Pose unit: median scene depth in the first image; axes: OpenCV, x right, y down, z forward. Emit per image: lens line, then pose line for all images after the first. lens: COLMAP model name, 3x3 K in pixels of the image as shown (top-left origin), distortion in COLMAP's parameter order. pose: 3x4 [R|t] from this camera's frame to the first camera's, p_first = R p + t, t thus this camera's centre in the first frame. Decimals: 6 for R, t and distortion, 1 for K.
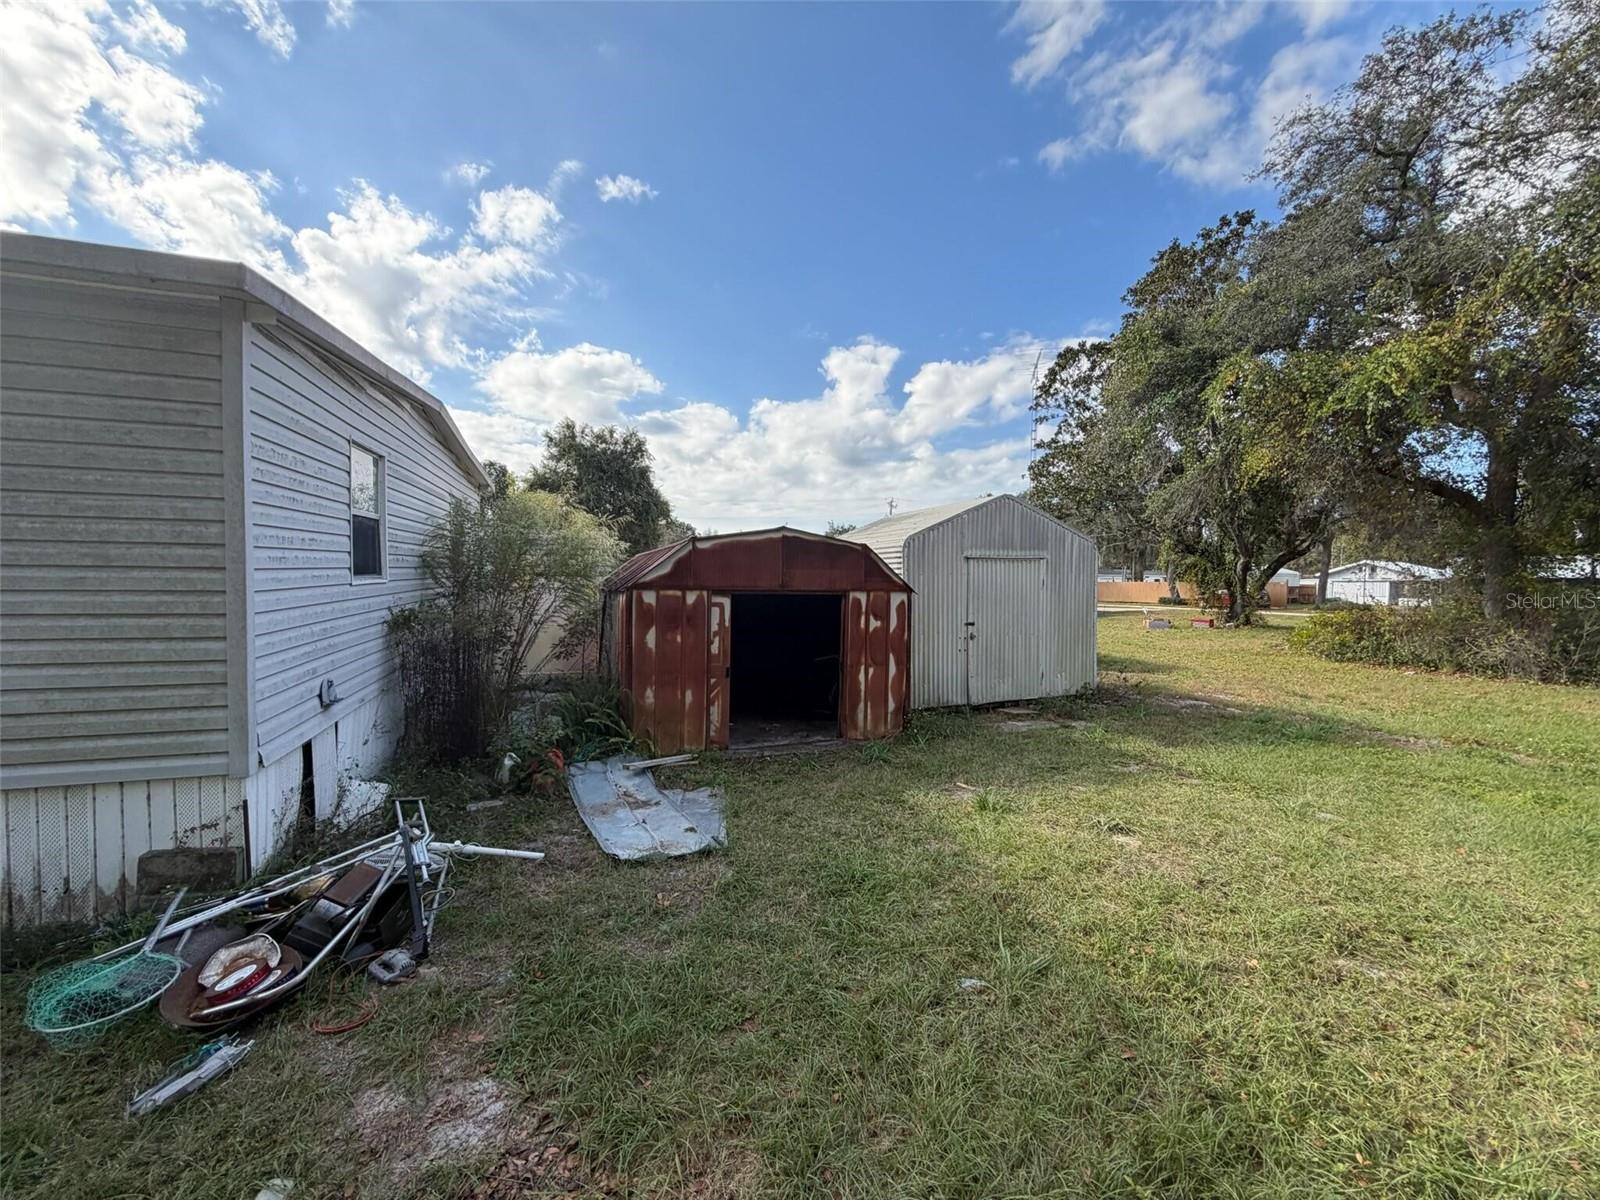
lens RADIAL K [[643.8, 0, 788.0], [0, 643.8, 601.1], [0, 0, 1]] dist [0.000338, -0.000066]
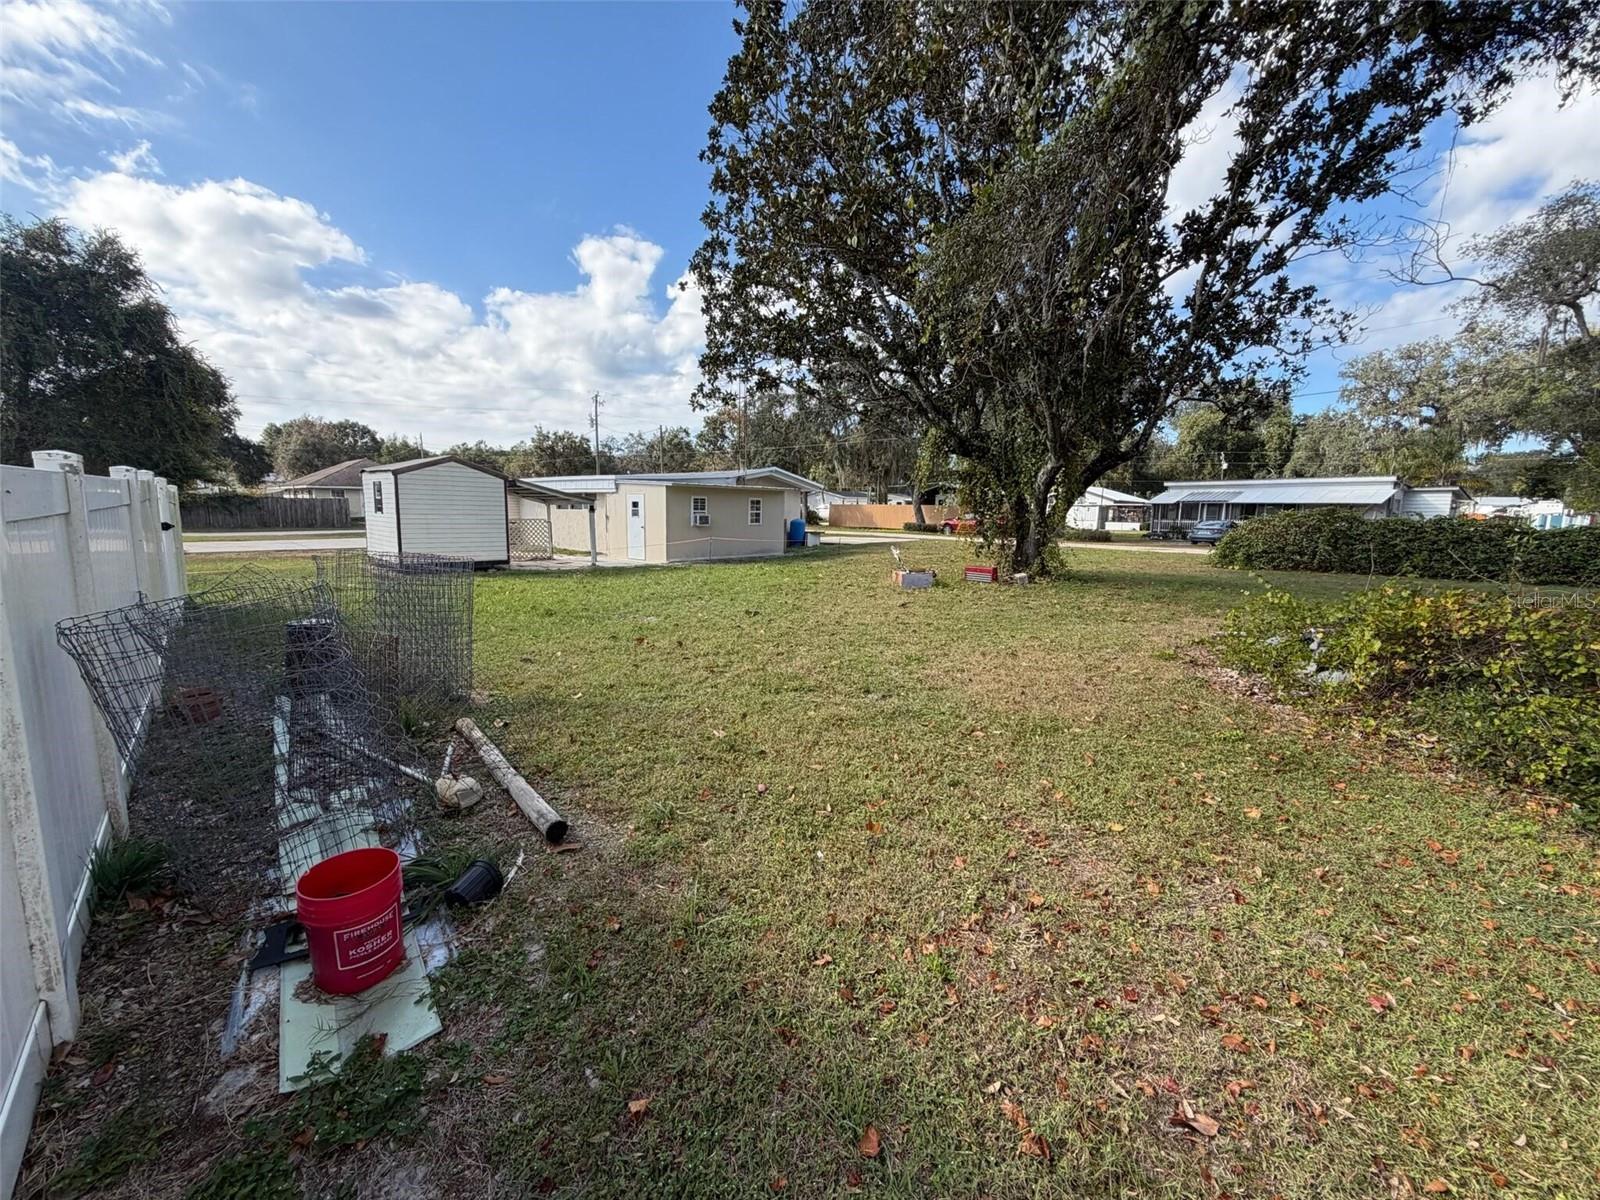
lens RADIAL K [[638.4, 0, 794.0], [0, 638.4, 601.4], [0, 0, 1]] dist [0.000685, 0.000115]
pose [[0.938073, -0.045630, 0.343420, 0.266334], [0.003657, 0.992537, 0.121887, -0.012185], [-0.346419, -0.113083, 0.931239, 0.485568]]
